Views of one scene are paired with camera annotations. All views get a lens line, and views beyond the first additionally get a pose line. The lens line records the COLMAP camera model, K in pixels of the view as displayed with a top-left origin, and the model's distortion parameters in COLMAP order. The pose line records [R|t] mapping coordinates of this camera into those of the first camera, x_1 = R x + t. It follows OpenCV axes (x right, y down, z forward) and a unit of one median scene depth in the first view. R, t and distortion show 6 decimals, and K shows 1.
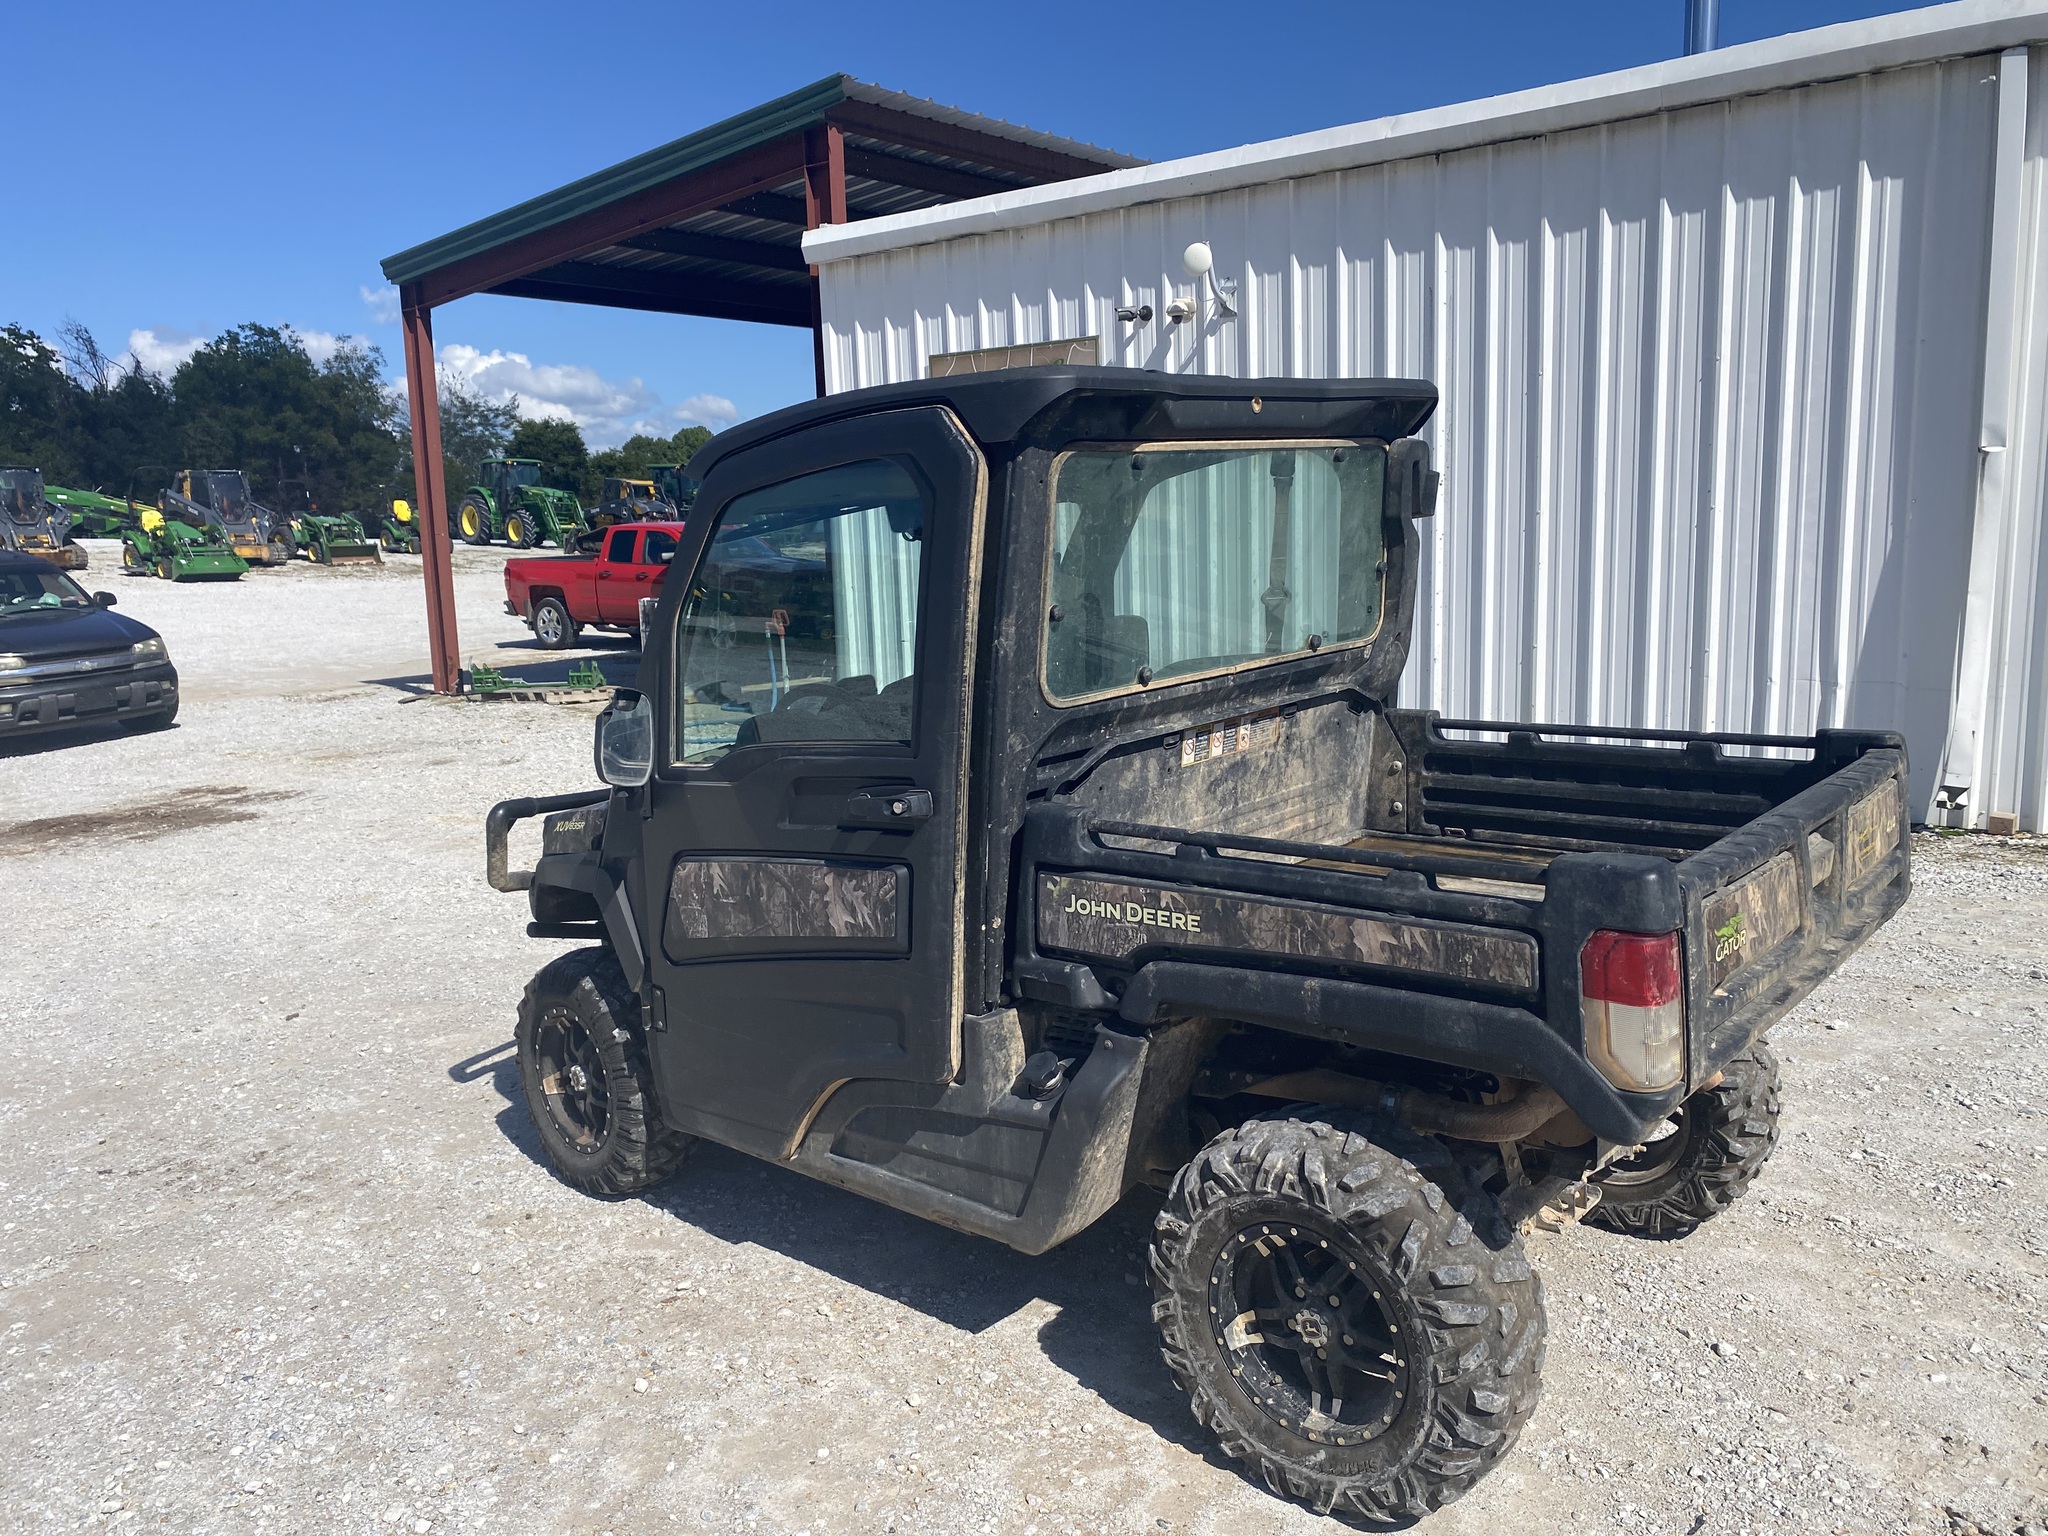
lens RADIAL K [[1523.7, 0, 1024.0], [0, 1523.7, 768.0], [0, 0, 1]] dist [0.031791, -0.051065]
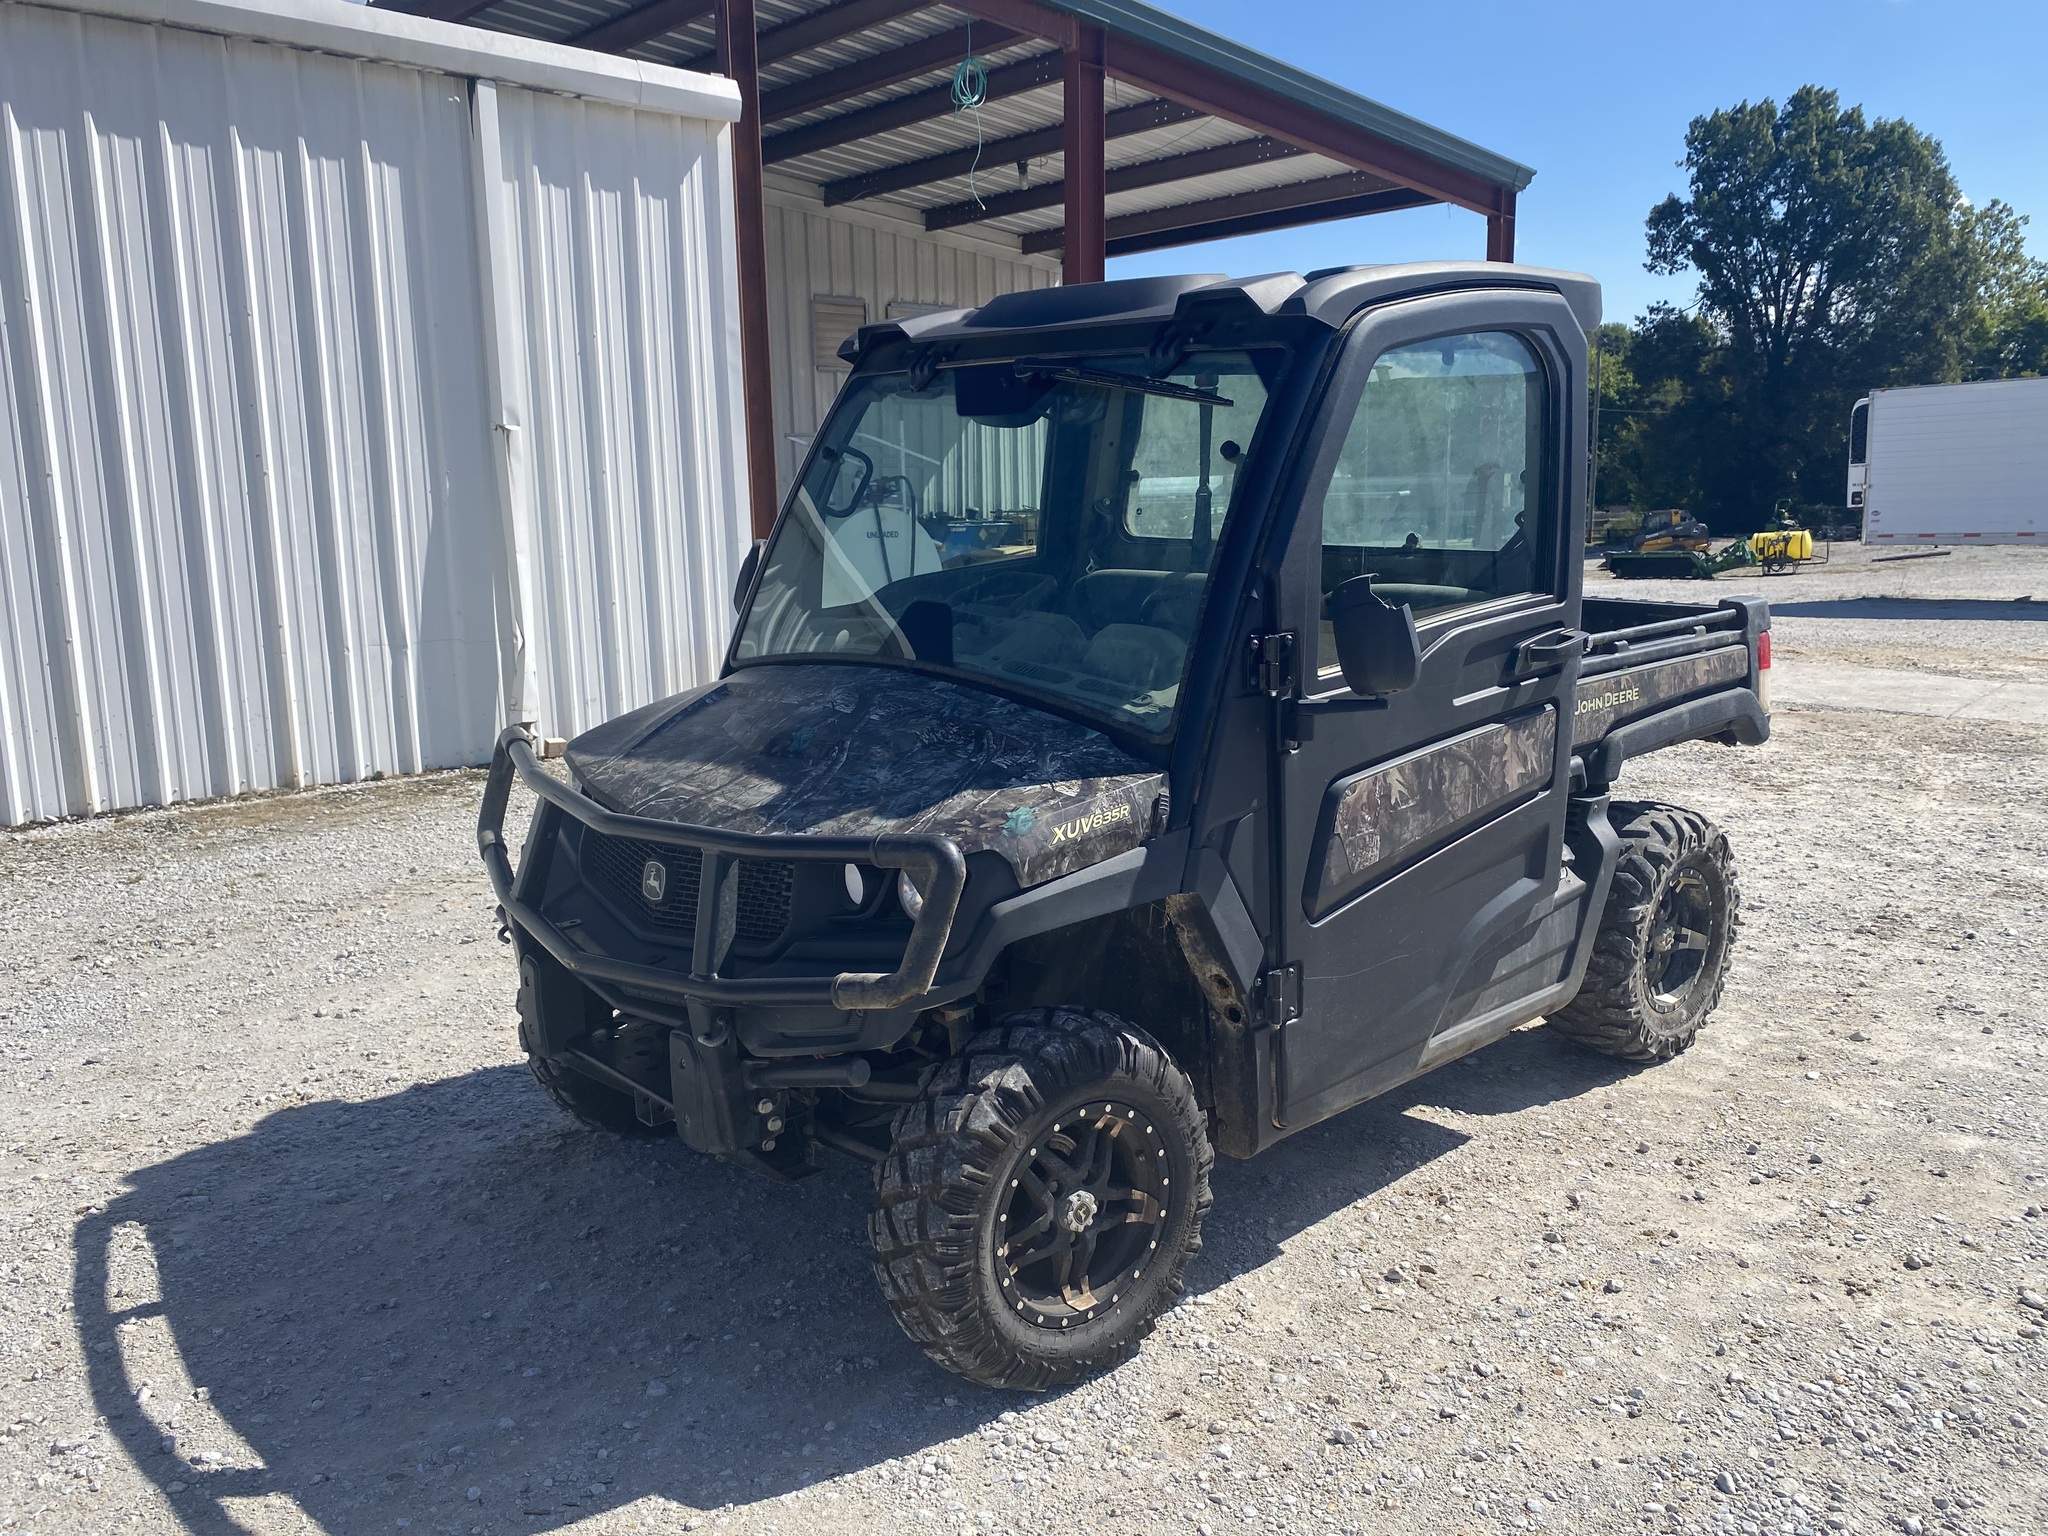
lens RADIAL K [[1557.4, 0, 1017.5], [0, 1557.4, 746.6], [0, 0, 1]] dist [-0.004291, -0.002890]
pose [[0.133936, -0.133419, 0.981968, -1.102395], [0.167528, 0.979682, 0.110259, -0.084869], [-0.976727, 0.149739, 0.153566, 1.063759]]
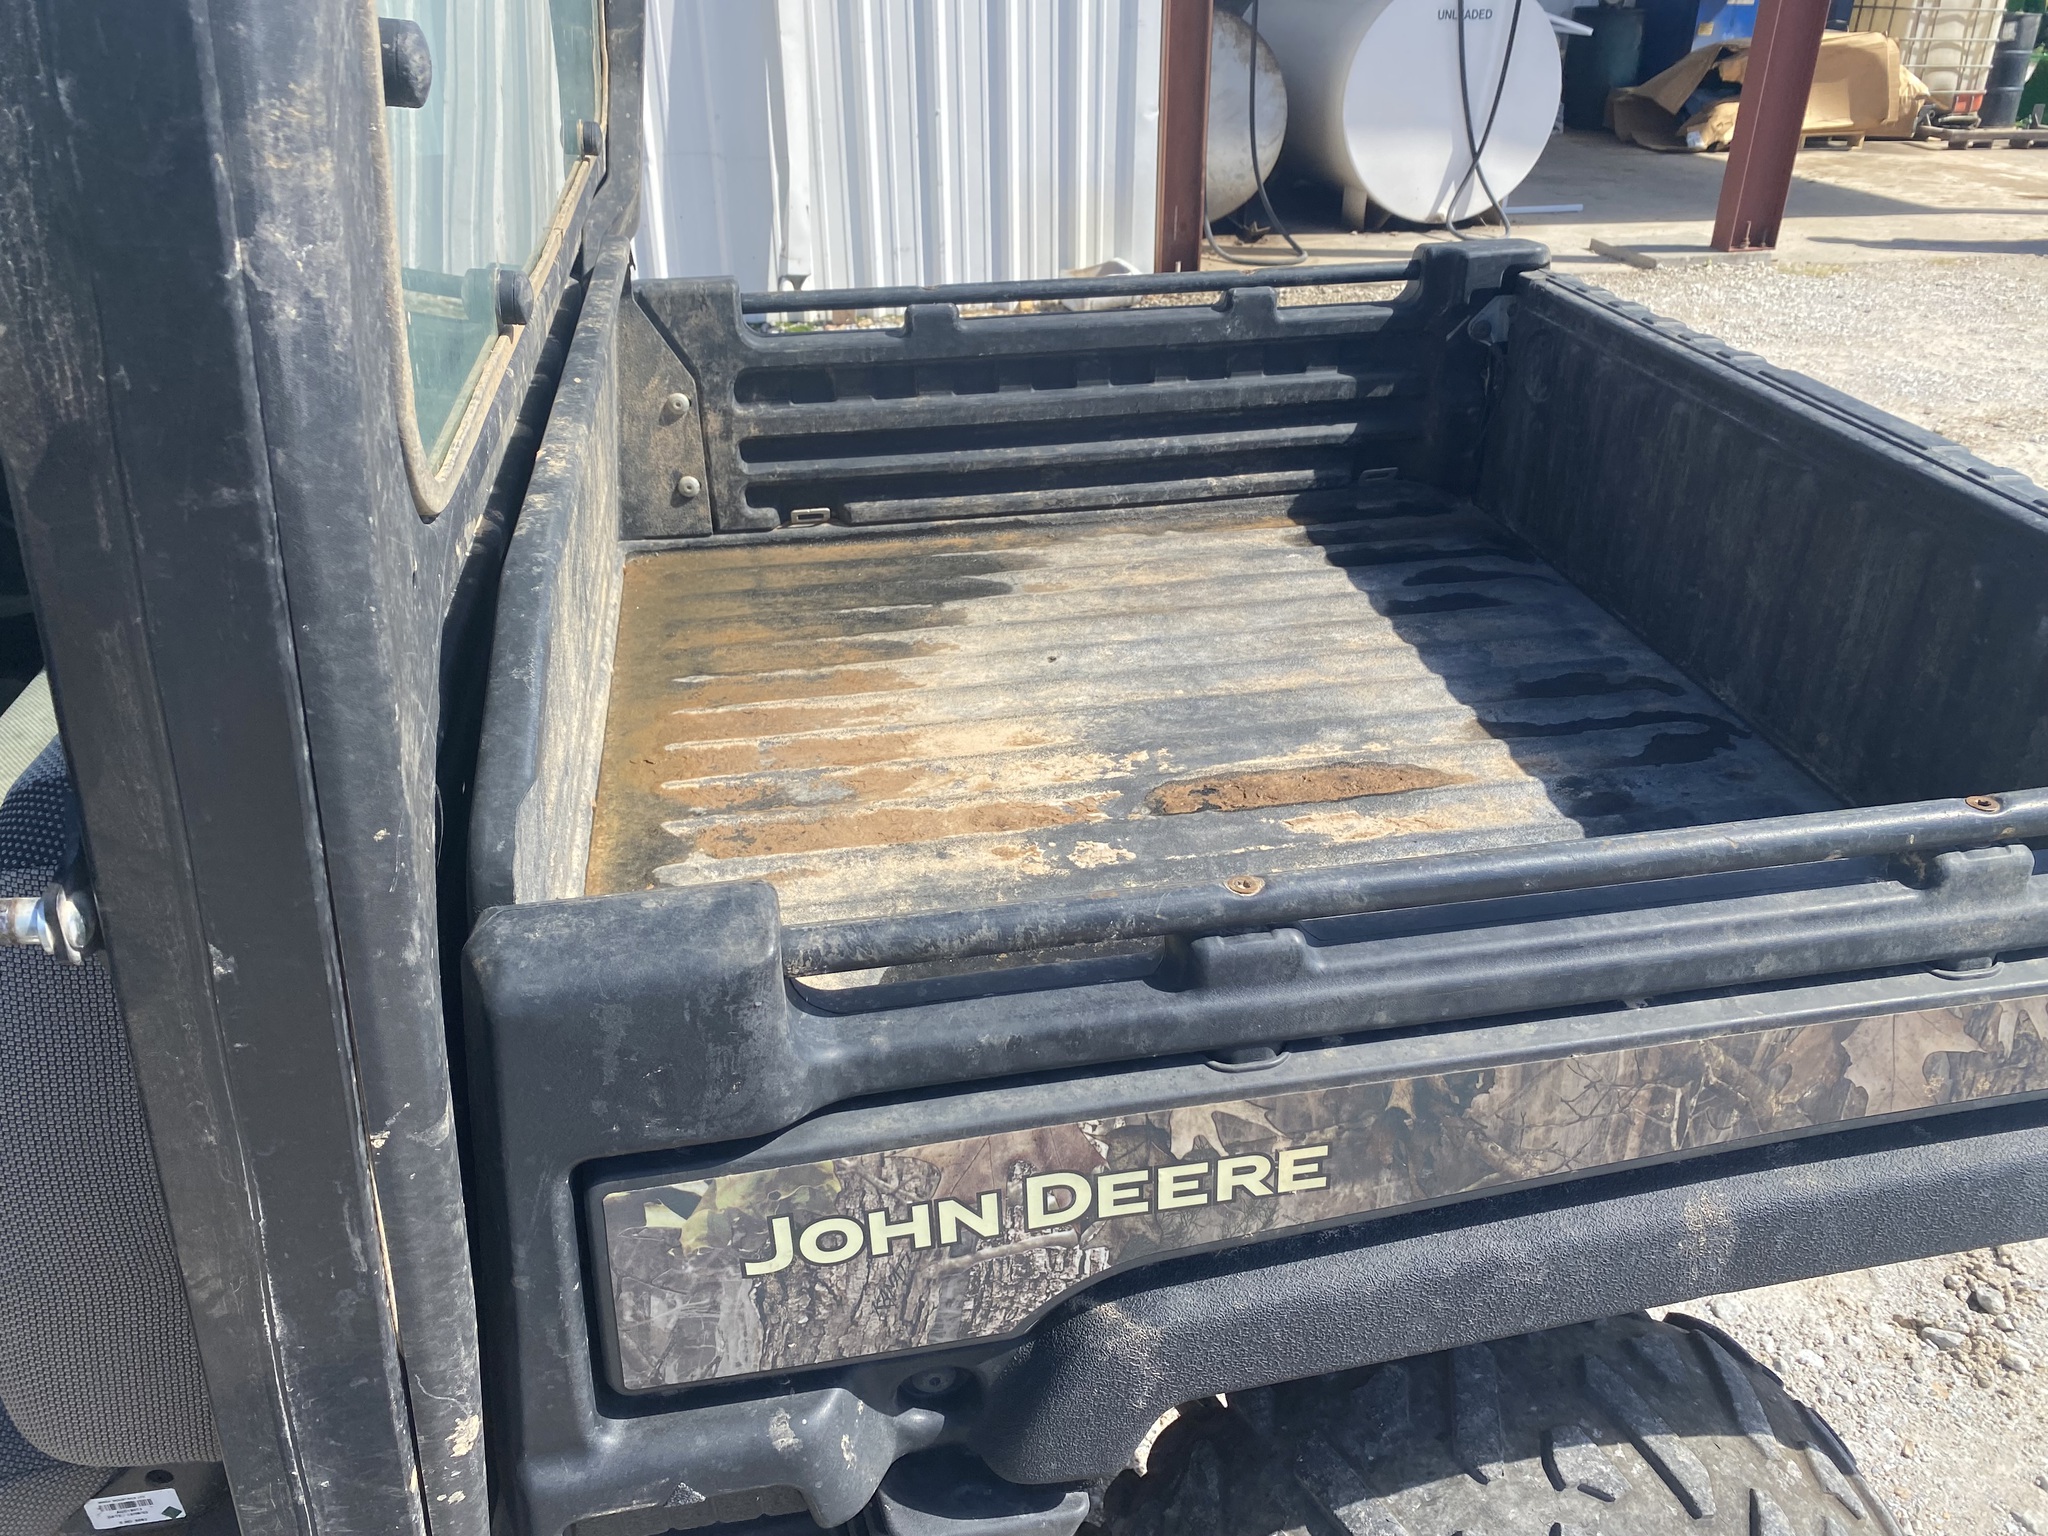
lens RADIAL K [[1544.2, 0, 1039.3], [0, 1544.2, 774.3], [0, 0, 1]] dist [0.037457, -0.048941]
pose [[0.619649, -0.345151, 0.704915, -0.087454], [0.103185, 0.926148, 0.362771, -0.069229], [-0.778067, -0.152054, 0.609501, 0.683664]]
